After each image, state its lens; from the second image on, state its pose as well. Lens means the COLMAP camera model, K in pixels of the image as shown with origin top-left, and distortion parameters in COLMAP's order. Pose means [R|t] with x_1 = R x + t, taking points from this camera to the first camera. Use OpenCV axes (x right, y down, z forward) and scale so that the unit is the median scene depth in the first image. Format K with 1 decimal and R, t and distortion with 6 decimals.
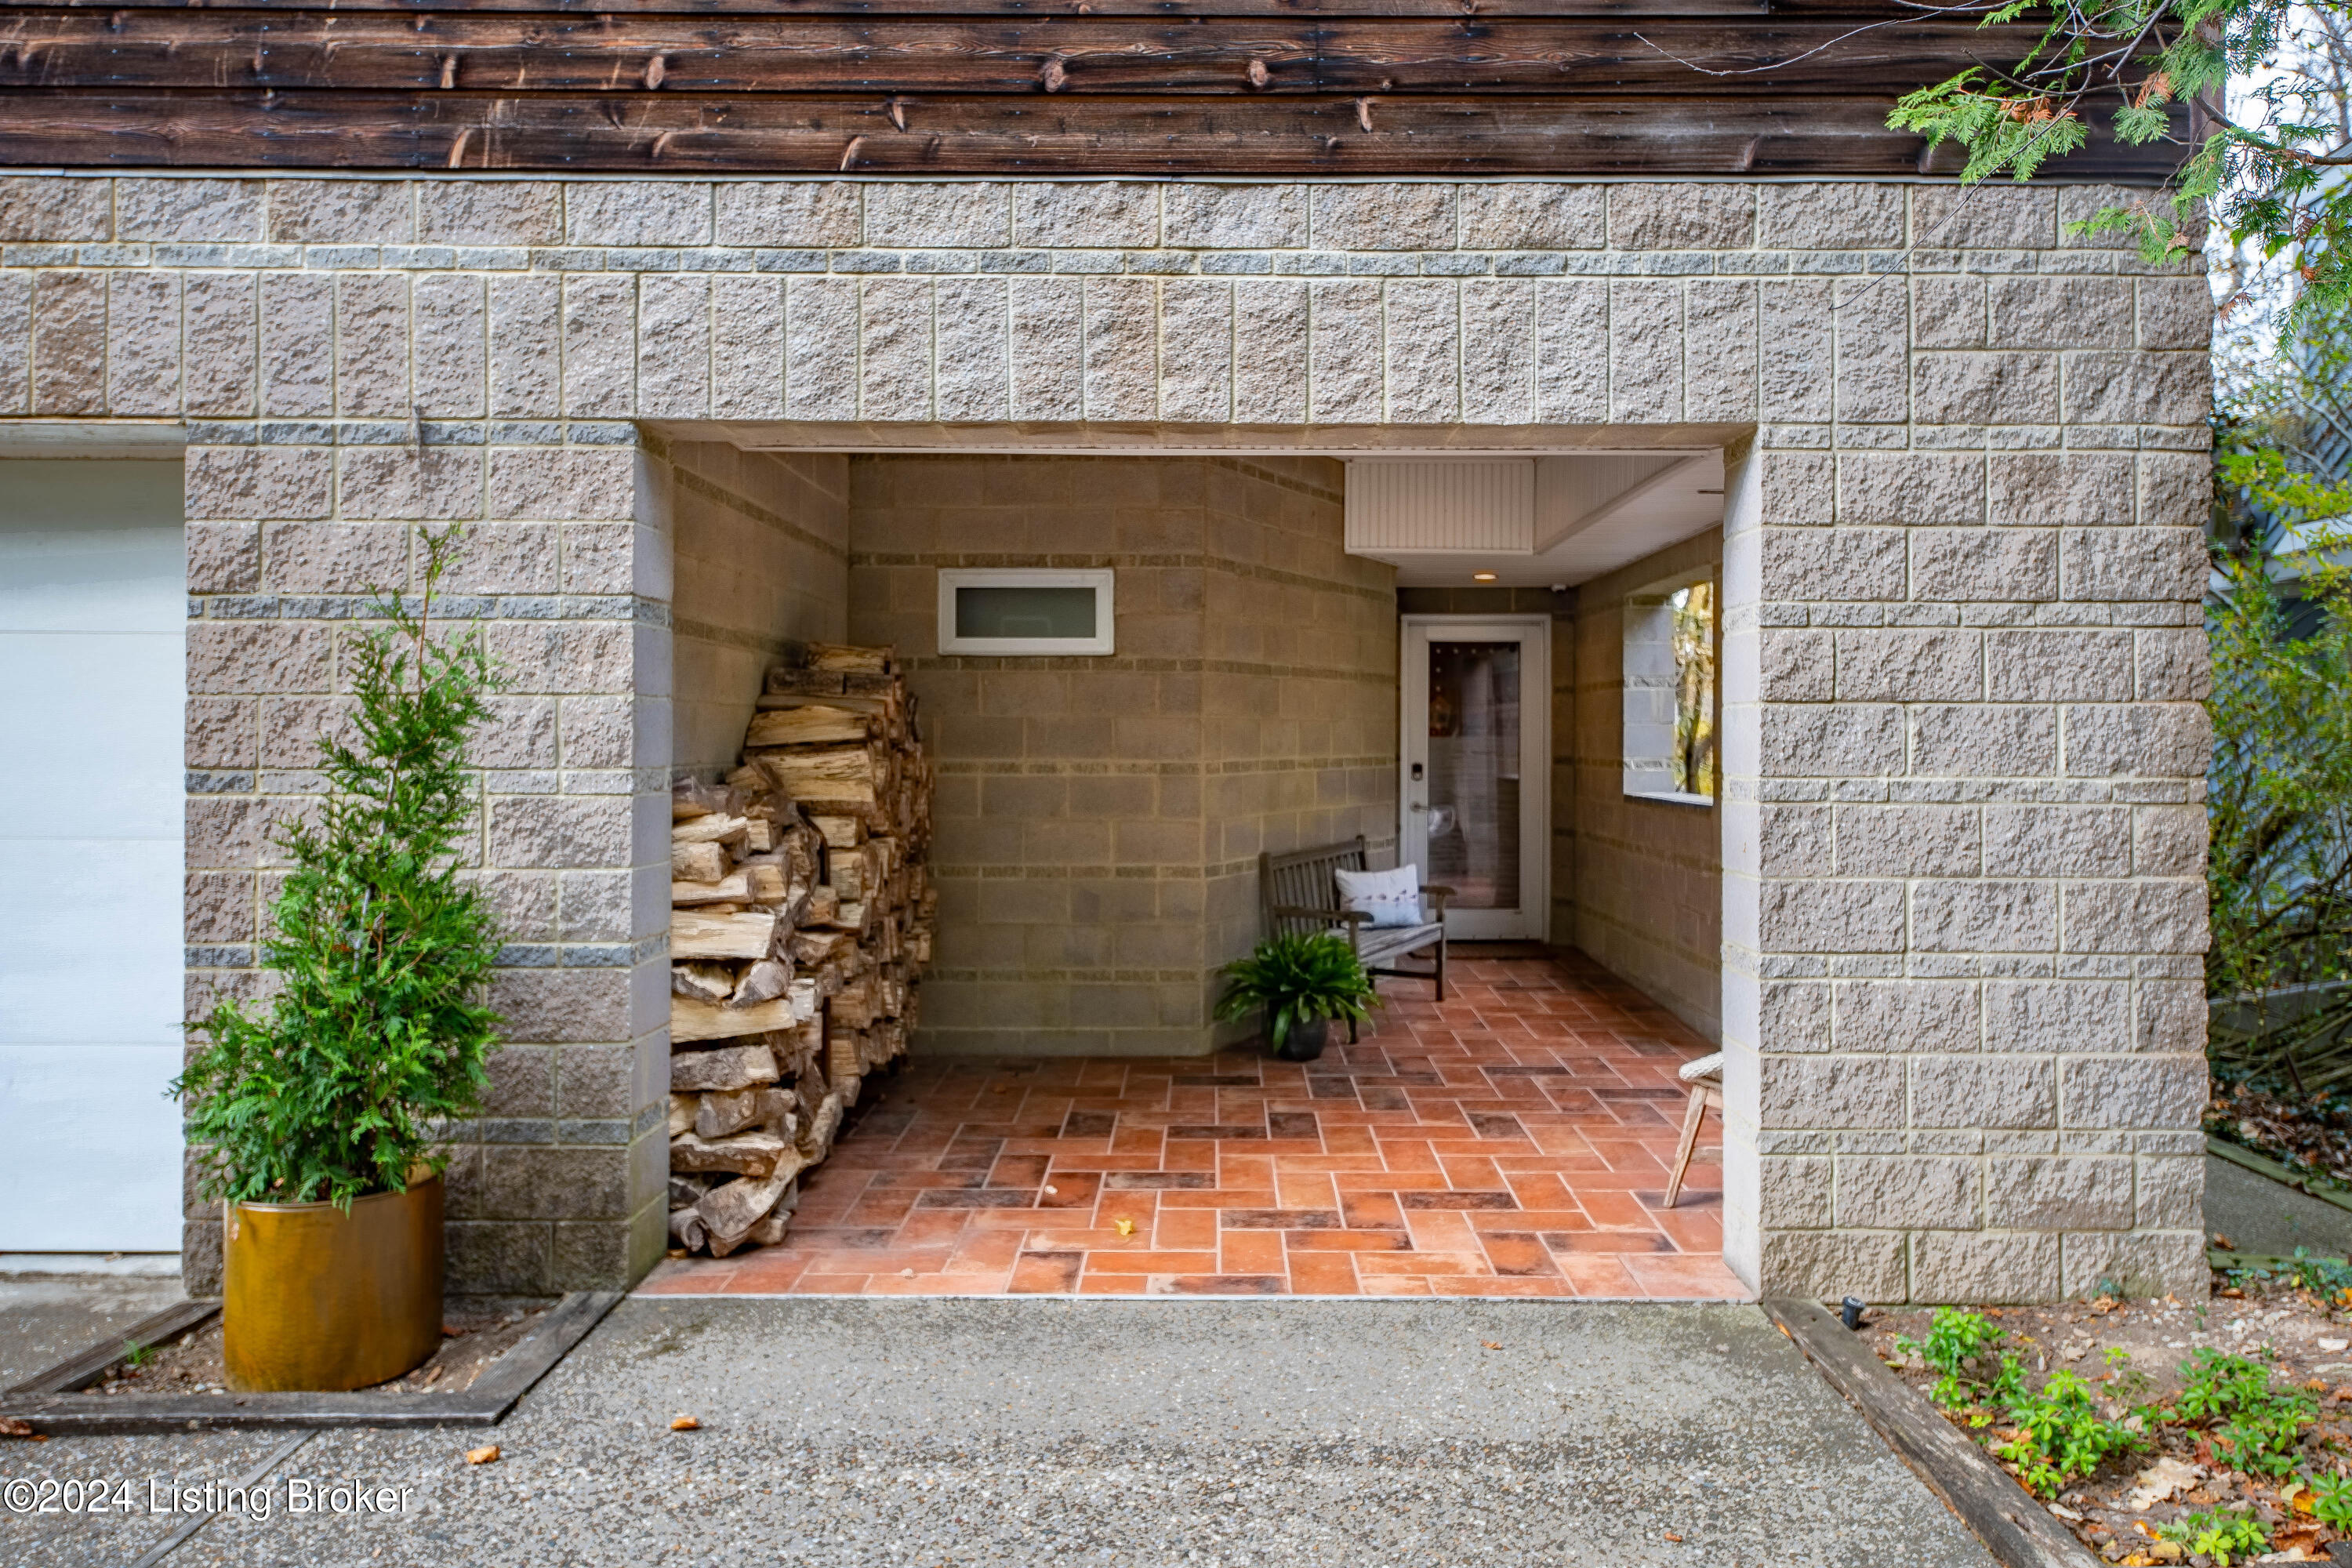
lens RADIAL K [[1541.5, 0, 1195.1], [0, 1541.5, 732.6], [0, 0, 1]] dist [0.016756, -0.004139]
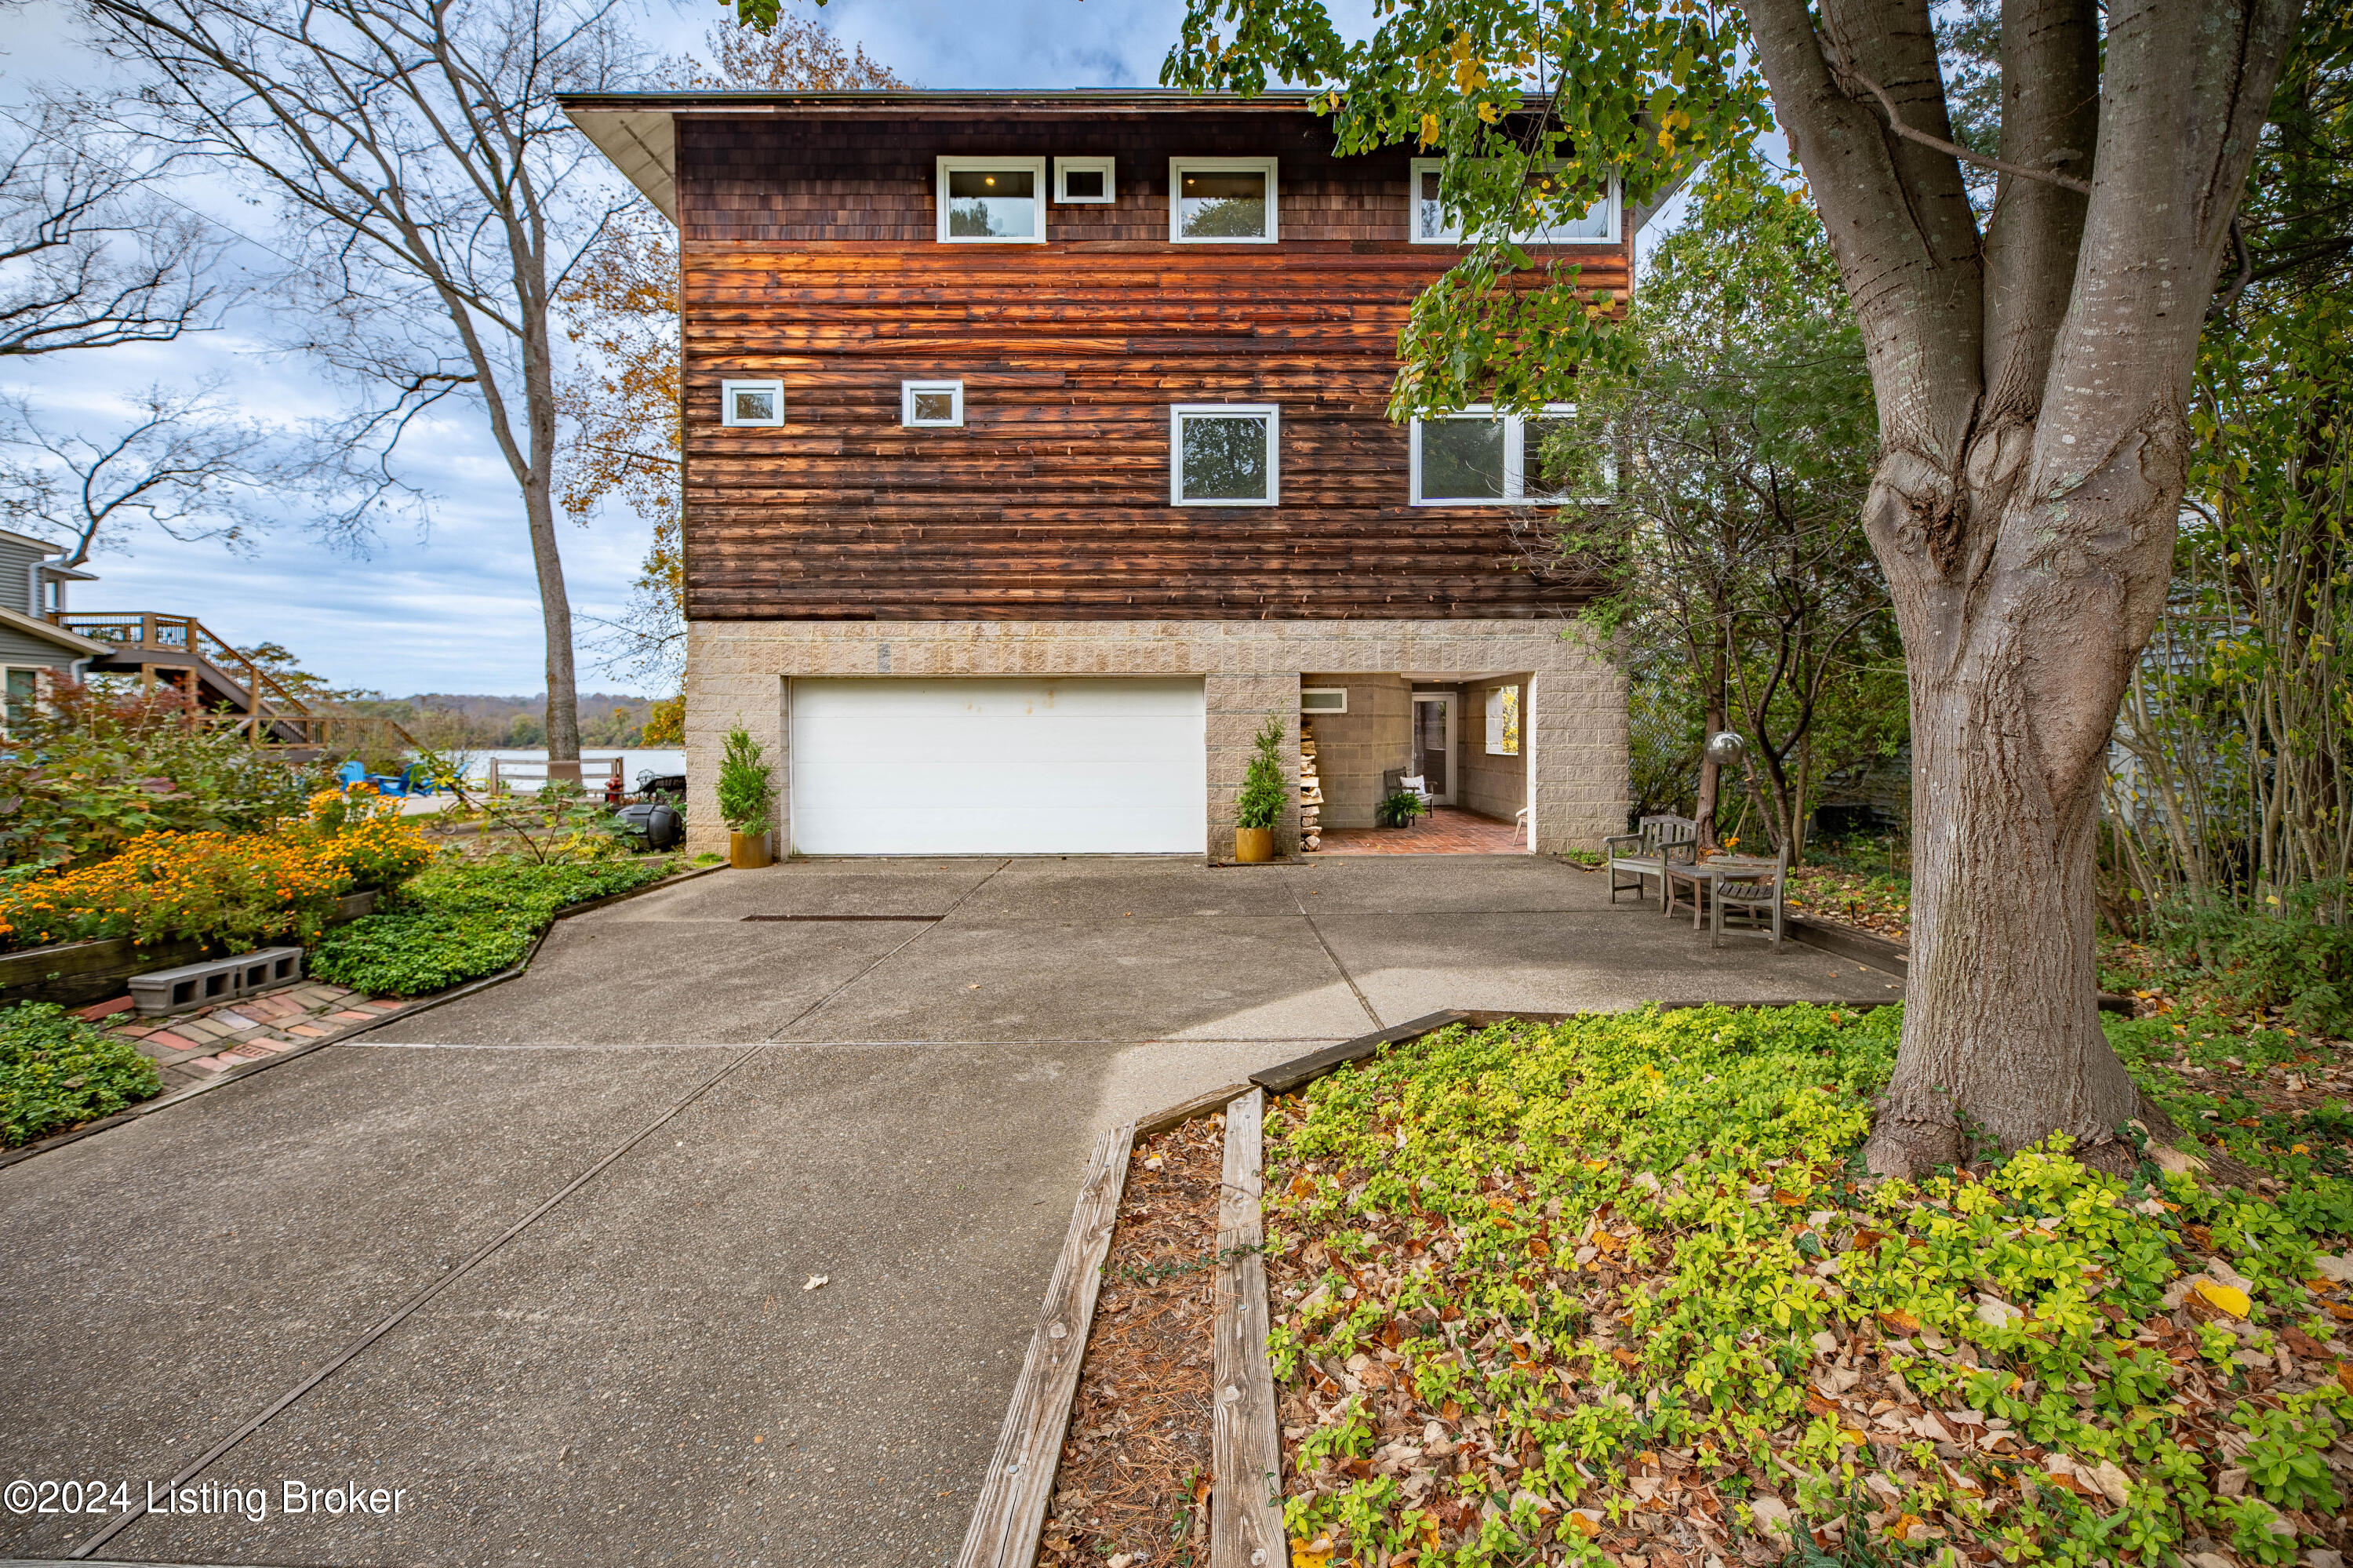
lens RADIAL K [[965.8, 0, 1170.8], [0, 965.8, 745.4], [0, 0, 1]] dist [0.001438, -0.003366]
pose [[0.999936, -0.008176, 0.007845, -0.786895], [0.008030, 0.999796, 0.018550, -0.034012], [-0.007995, -0.018485, 0.999797, -1.974206]]
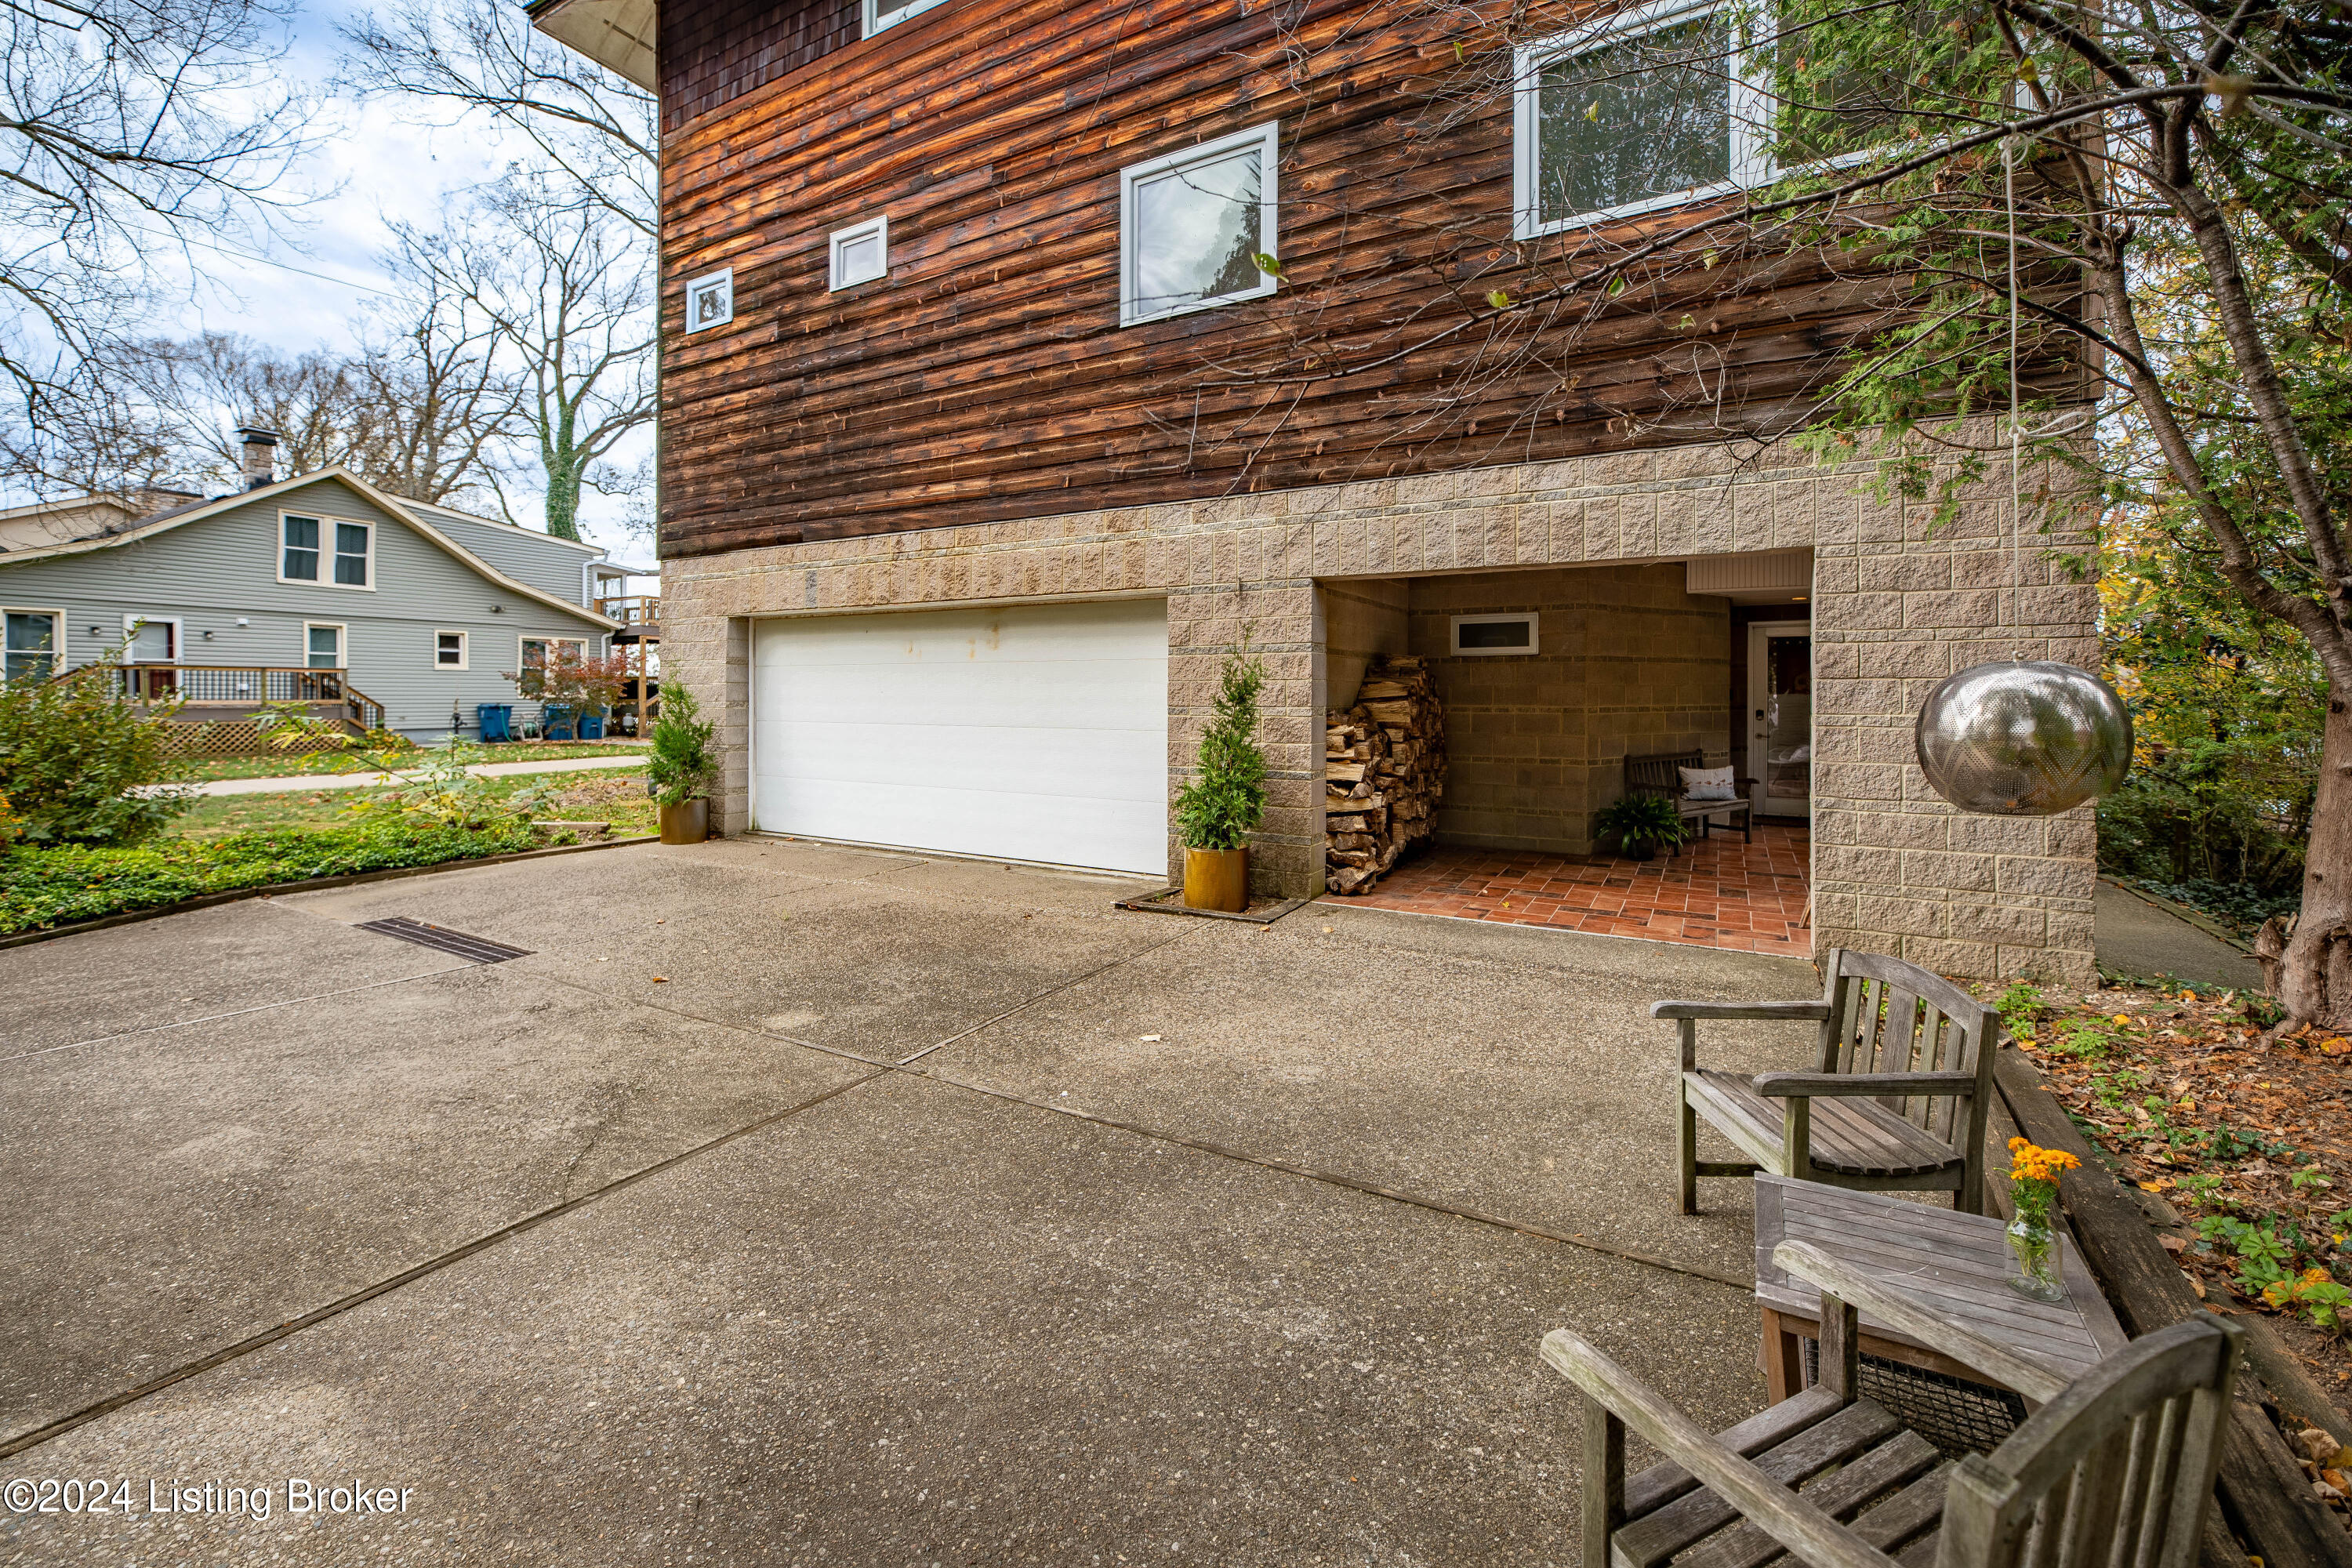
lens RADIAL K [[956.9, 0, 1157.6], [0, 956.9, 694.8], [0, 0, 1]] dist [-0.003311, -0.002191]
pose [[0.867908, -0.001515, -0.496723, 0.232038], [0.002921, 0.999994, 0.002052, -0.001946], [0.496717, -0.003232, 0.867906, -0.582278]]
